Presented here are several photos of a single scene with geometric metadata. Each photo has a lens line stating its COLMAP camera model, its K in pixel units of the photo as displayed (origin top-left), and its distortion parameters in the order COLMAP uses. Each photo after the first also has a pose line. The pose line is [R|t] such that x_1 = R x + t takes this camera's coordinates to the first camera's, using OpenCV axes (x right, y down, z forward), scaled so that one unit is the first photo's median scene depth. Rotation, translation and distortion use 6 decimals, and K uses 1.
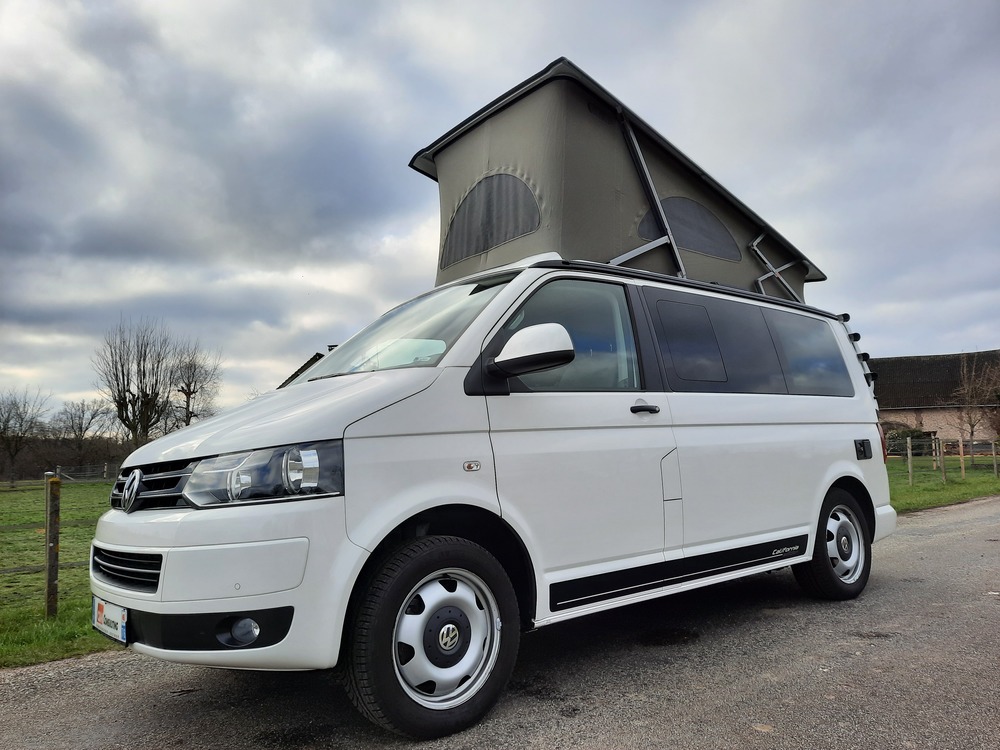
lens RADIAL K [[744.5, 0, 497.9], [0, 744.5, 381.0], [0, 0, 1]] dist [0.020773, 0.000312]
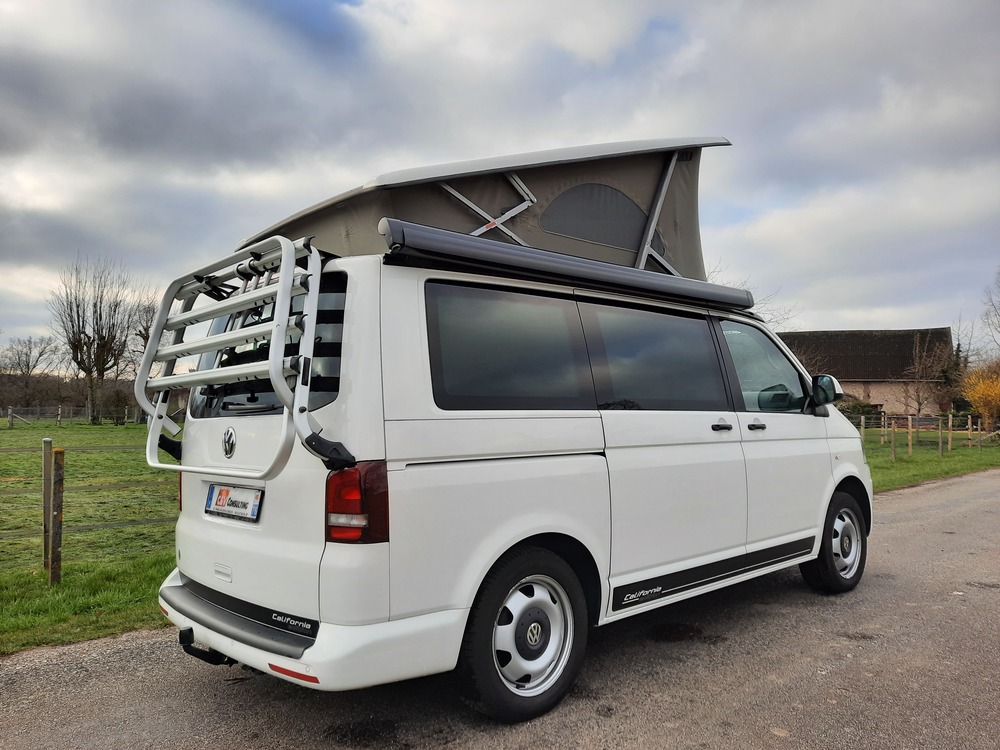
lens RADIAL K [[734.4, 0, 500.0], [0, 734.4, 375.0], [0, 0, 1]] dist [0.075272, -0.072568]
pose [[0.997837, 0.039579, 0.052489, -0.093540], [-0.042092, 0.997976, 0.047668, -0.070209], [-0.050497, -0.049774, 0.997483, -0.049335]]
